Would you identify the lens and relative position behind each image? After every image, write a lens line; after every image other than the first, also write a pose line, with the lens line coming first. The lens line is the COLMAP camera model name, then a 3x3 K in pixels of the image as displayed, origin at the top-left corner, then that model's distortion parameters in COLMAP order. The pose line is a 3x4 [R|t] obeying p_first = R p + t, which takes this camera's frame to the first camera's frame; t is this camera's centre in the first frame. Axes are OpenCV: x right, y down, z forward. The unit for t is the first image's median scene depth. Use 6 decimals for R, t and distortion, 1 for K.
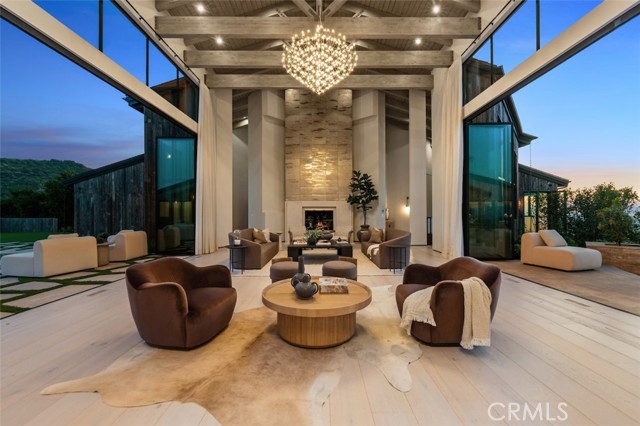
lens RADIAL K [[257.0, 0, 320.0], [0, 257.0, 213.0], [0, 0, 1]] dist [-0.007234, -0.000261]
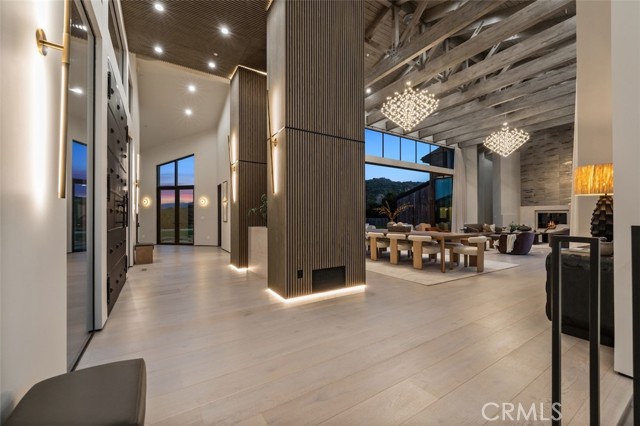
lens RADIAL K [[257.0, 0, 320.0], [0, 257.0, 213.0], [0, 0, 1]] dist [-0.007234, -0.000261]
pose [[0.528338, -0.012015, -0.848949, 0.457566], [0.003586, 0.999923, -0.011920, 0.001096], [0.849027, 0.003254, 0.528340, -0.638988]]
